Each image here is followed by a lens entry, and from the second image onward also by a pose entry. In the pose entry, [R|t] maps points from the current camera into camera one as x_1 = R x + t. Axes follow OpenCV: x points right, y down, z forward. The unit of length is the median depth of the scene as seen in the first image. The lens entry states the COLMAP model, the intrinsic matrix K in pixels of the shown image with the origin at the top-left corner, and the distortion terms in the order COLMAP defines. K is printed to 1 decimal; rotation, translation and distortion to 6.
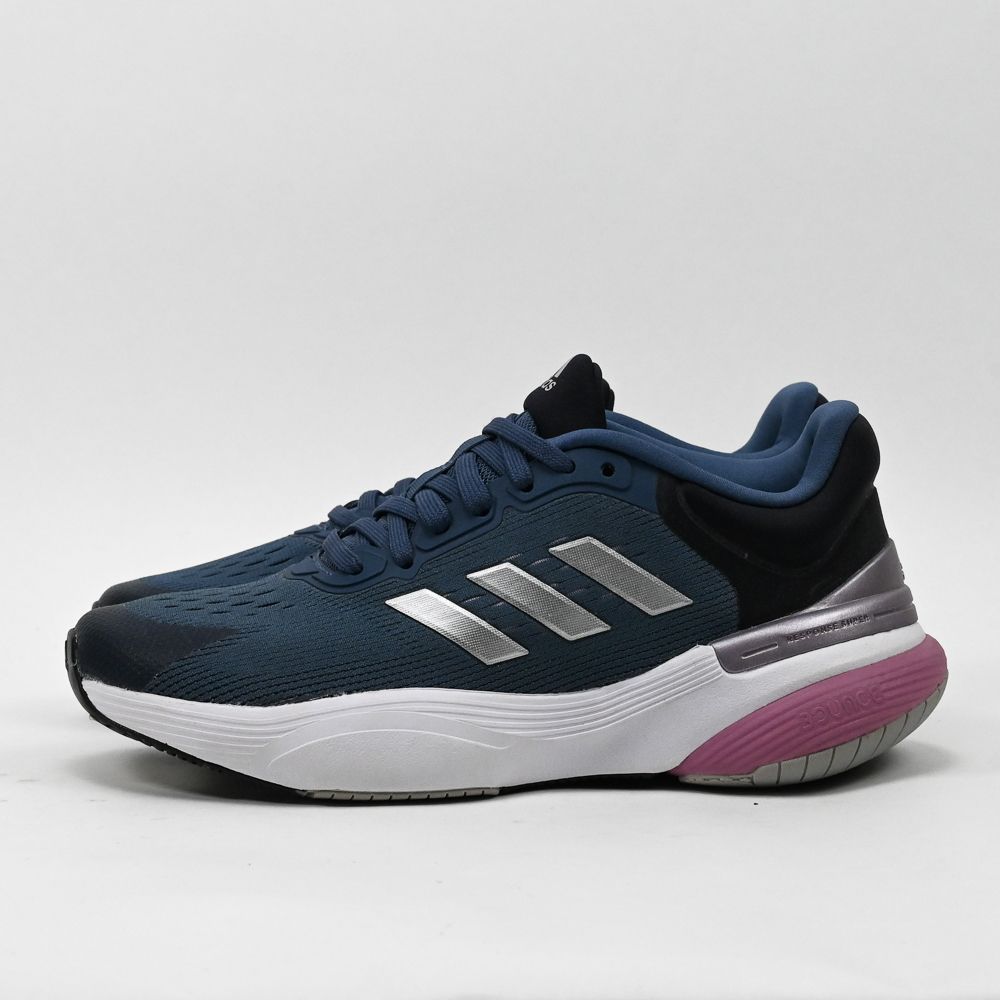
lens RADIAL K [[3479.5, 0, 500.0], [0, 3479.5, 500.0], [0, 0, 1]] dist [-0.011710, 1.025968]
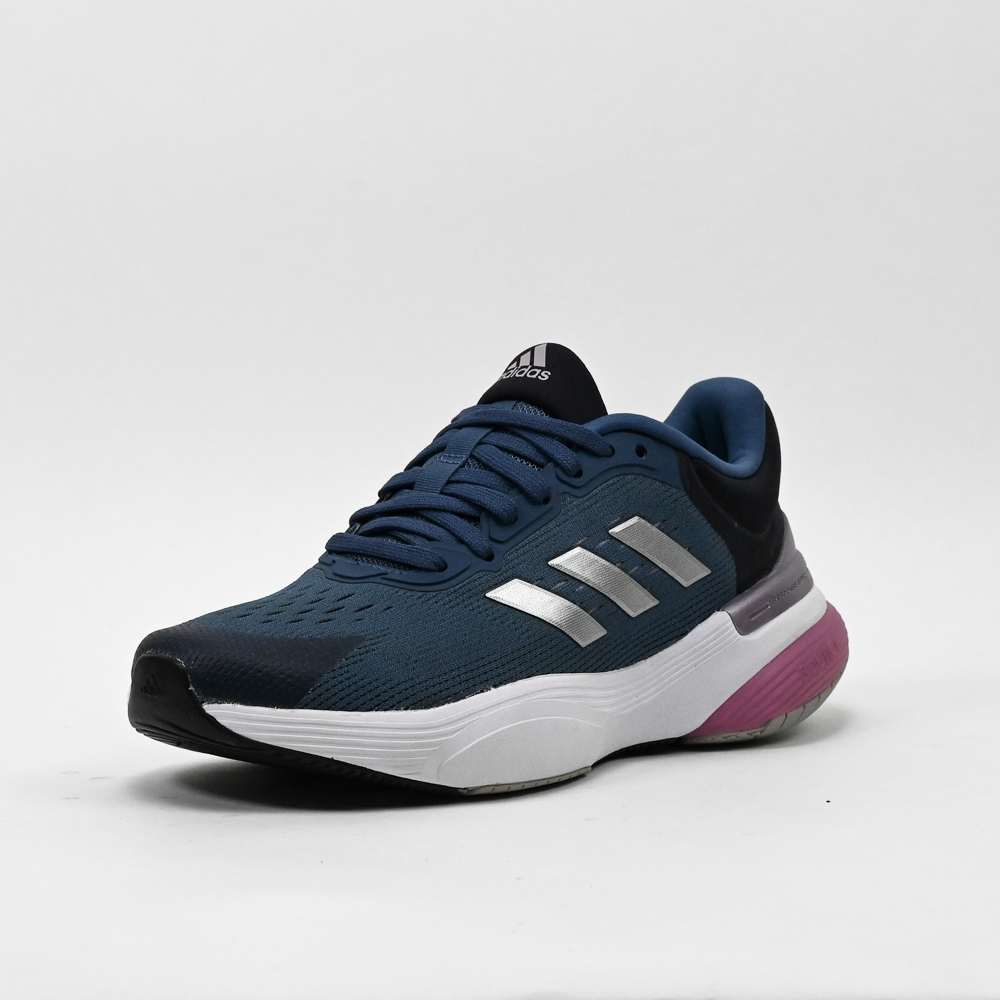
lens RADIAL K [[3479.5, 0, 500.0], [0, 3479.5, 500.0], [0, 0, 1]] dist [-0.011710, 1.025968]
pose [[0.812365, -0.067460, 0.579234, -0.608952], [0.069707, 0.997398, 0.018398, -0.016335], [-0.578968, 0.025431, 0.814954, 0.176881]]
